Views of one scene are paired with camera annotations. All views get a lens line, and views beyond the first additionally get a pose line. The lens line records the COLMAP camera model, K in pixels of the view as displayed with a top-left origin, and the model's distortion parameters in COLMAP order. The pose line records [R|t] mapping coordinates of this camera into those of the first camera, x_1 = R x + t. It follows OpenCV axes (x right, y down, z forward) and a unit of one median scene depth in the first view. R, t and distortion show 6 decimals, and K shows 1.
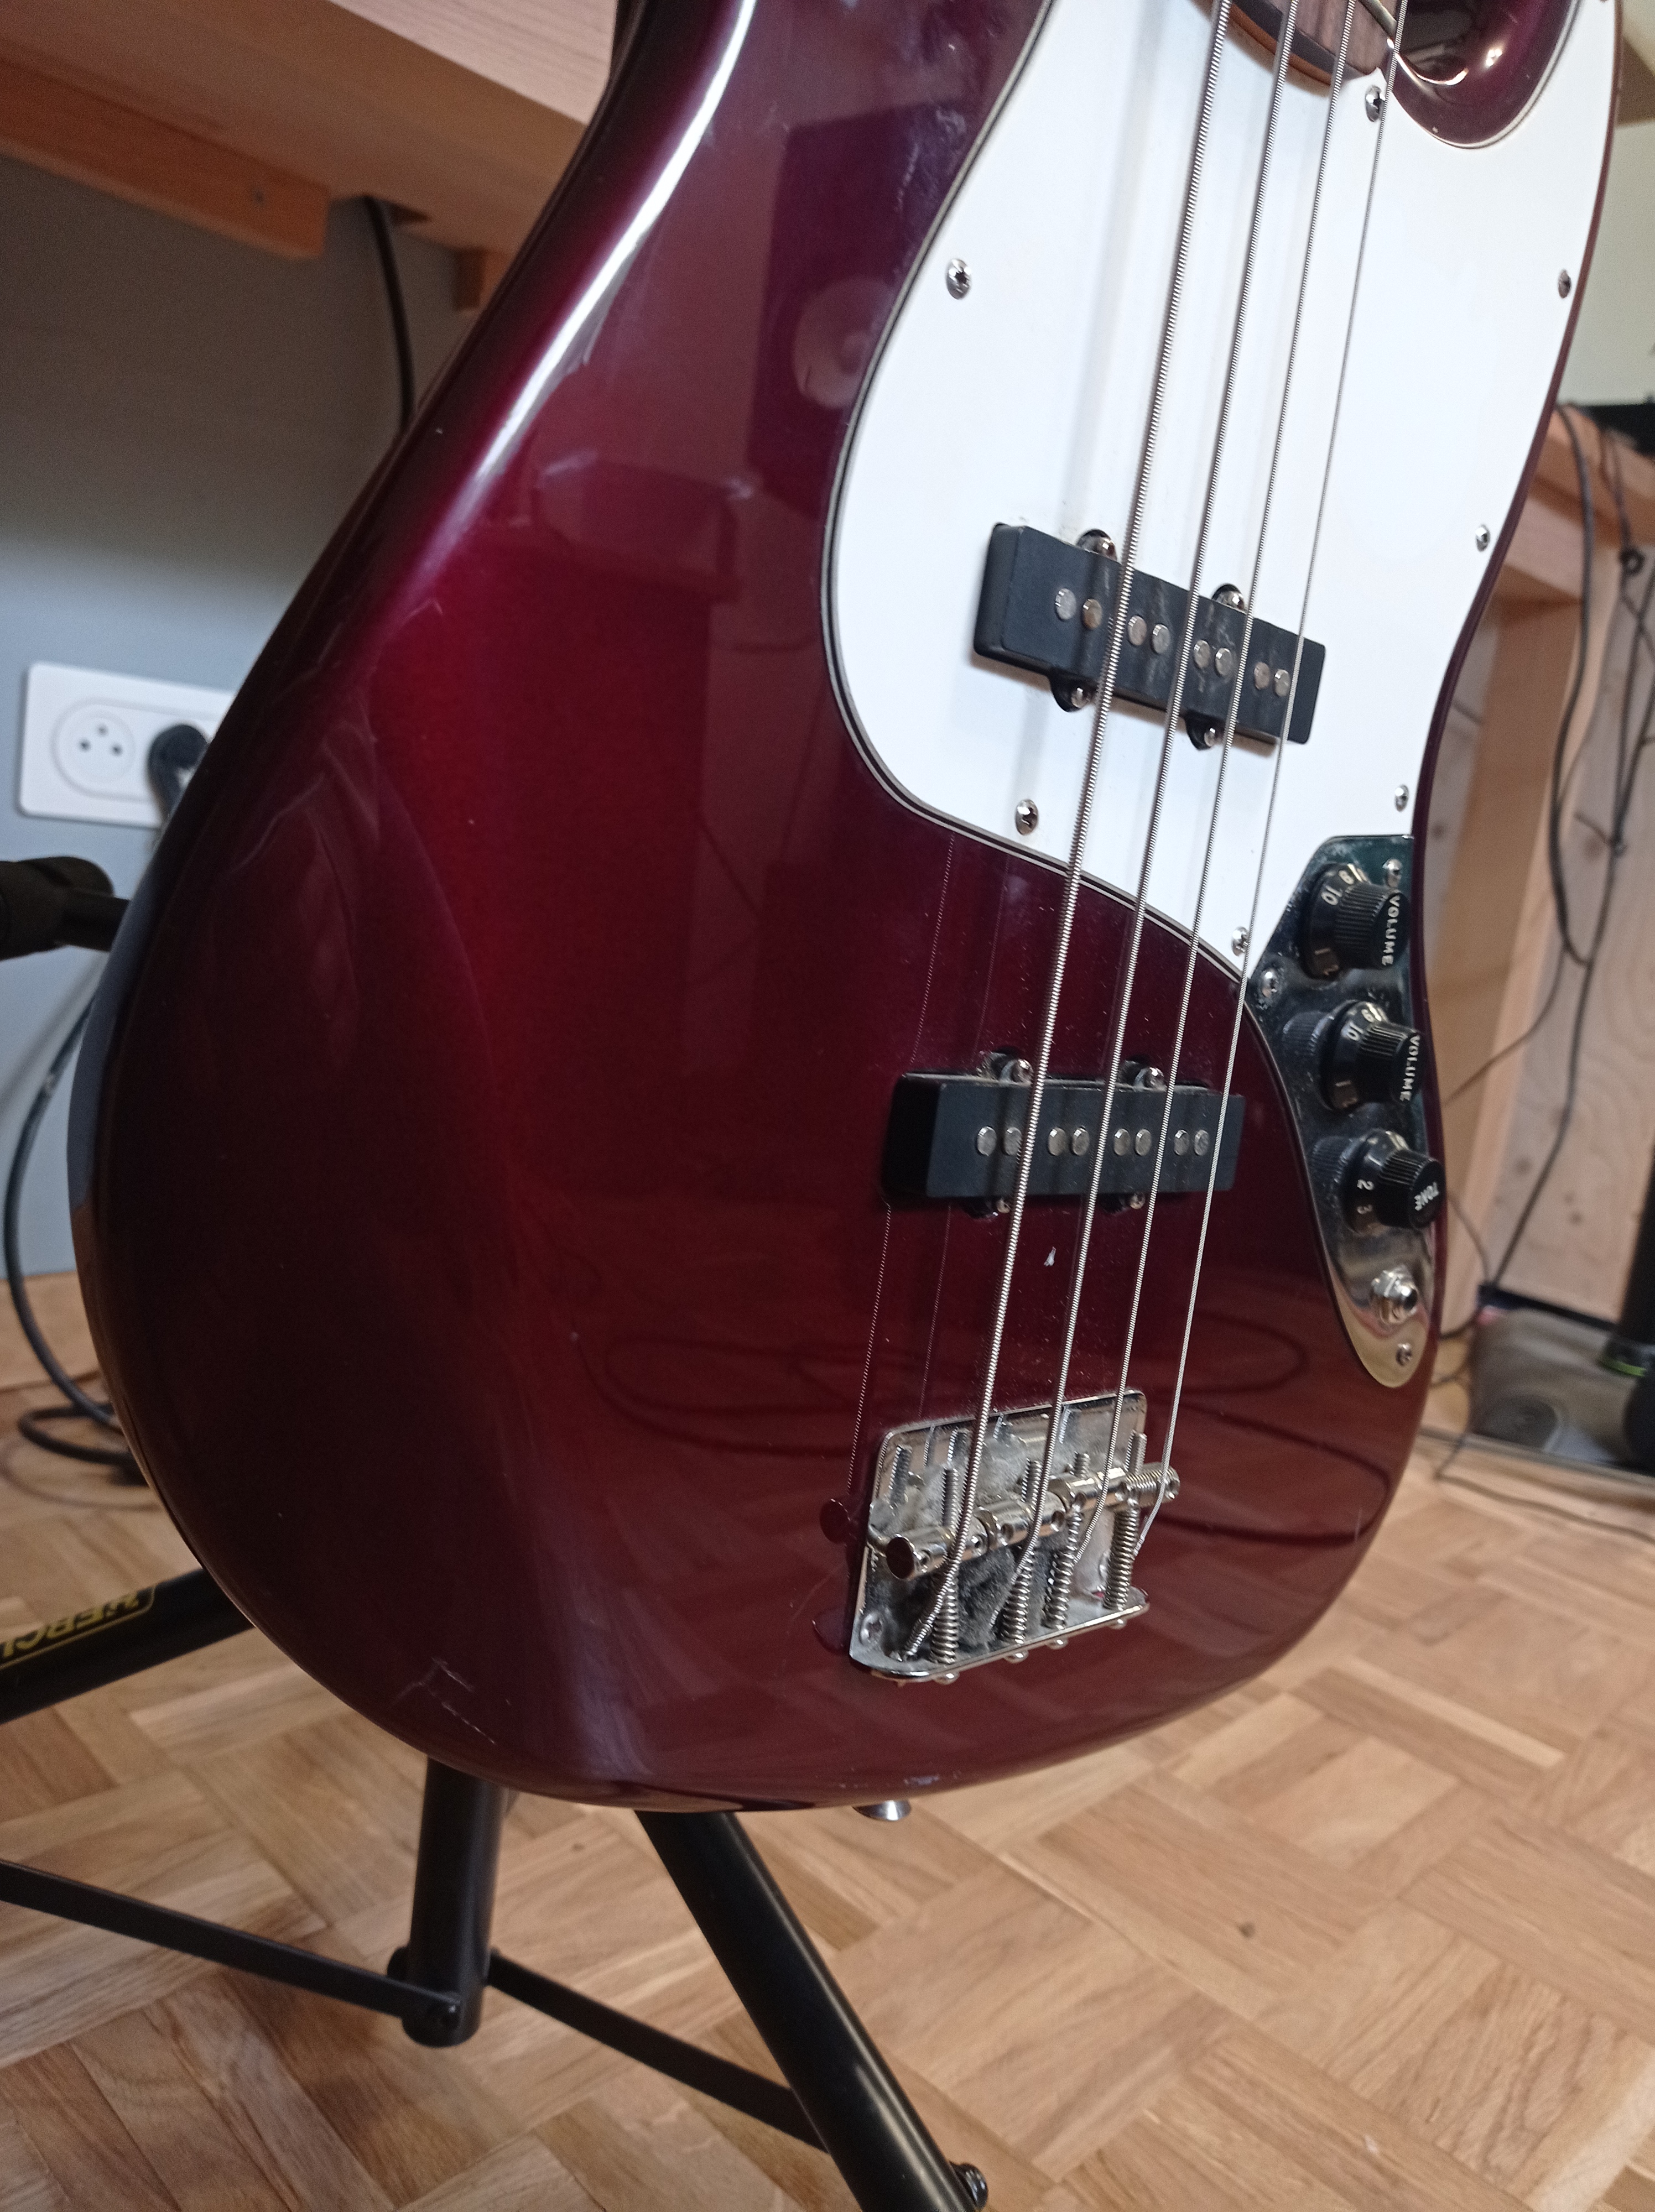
lens RADIAL K [[1750.2, 0, 827.5], [0, 1750.2, 1106.0], [0, 0, 1]] dist [-0.006891, 0.001315]
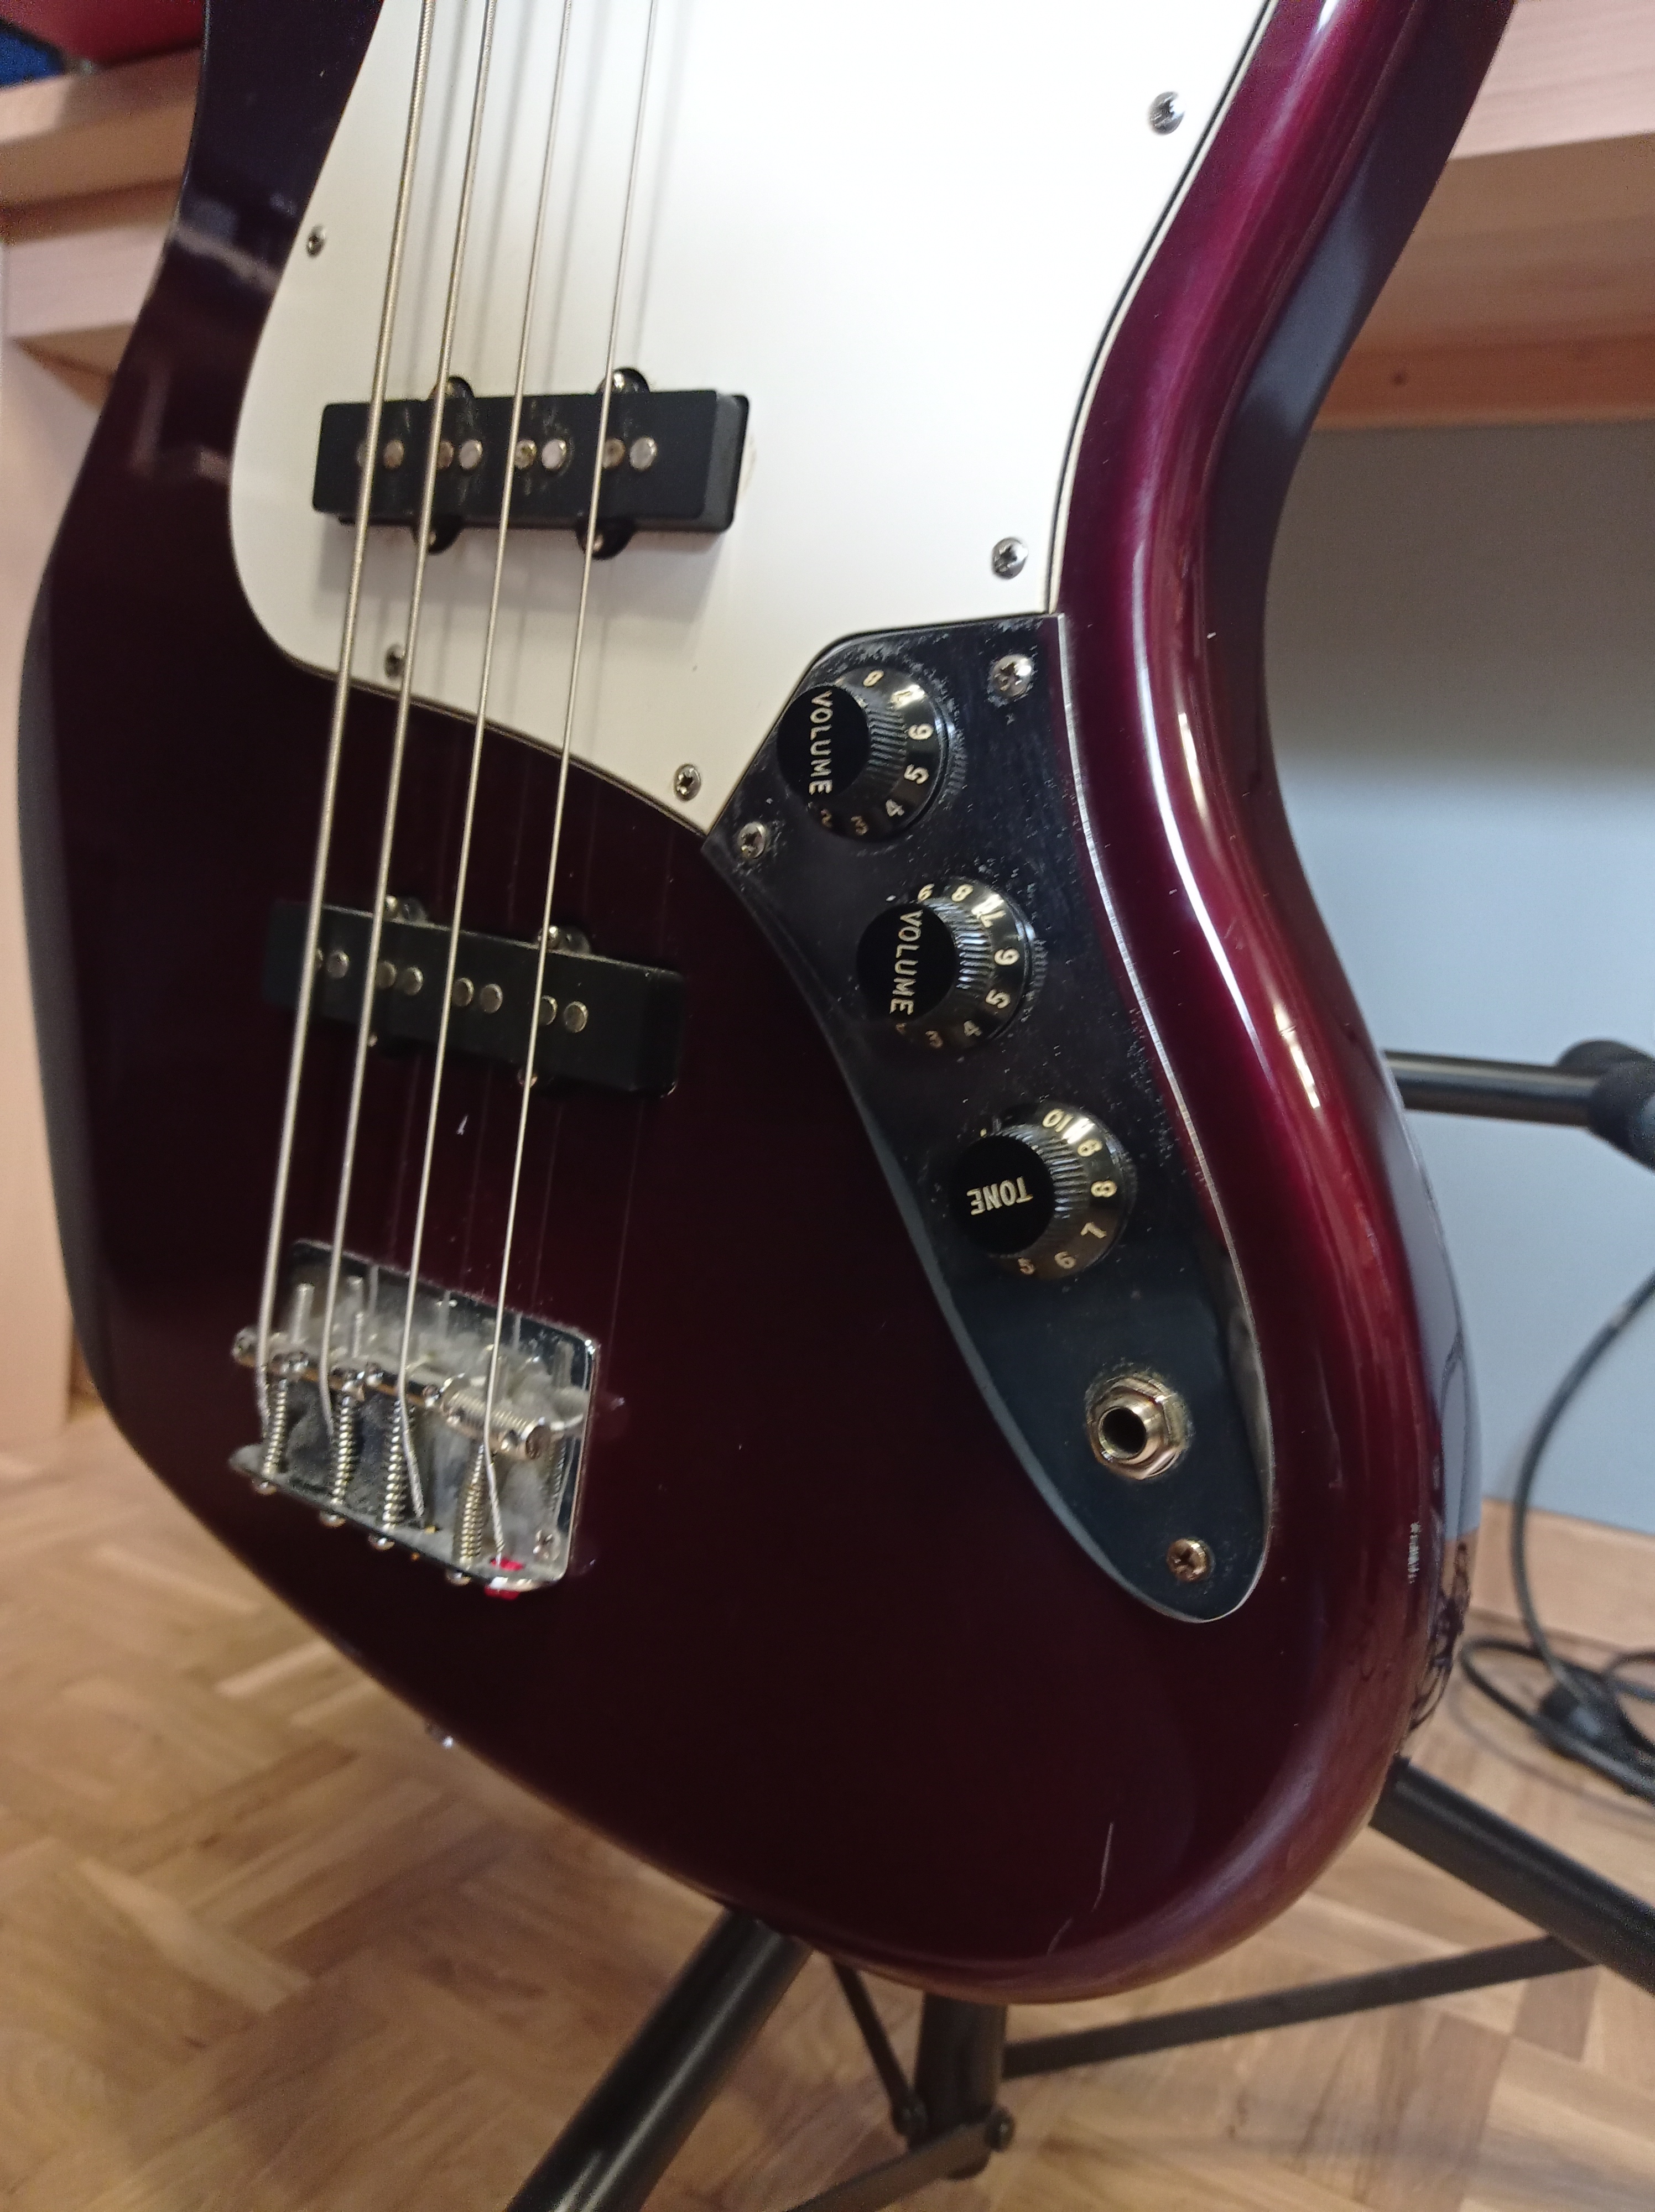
lens RADIAL K [[1750.2, 0, 827.5], [0, 1750.2, 1106.0], [0, 0, 1]] dist [-0.006891, 0.001315]
pose [[0.236190, 0.005617, -0.971691, 1.028000], [-0.235377, 0.970533, -0.051603, 0.074588], [0.942768, 0.240901, 0.230552, 0.916949]]
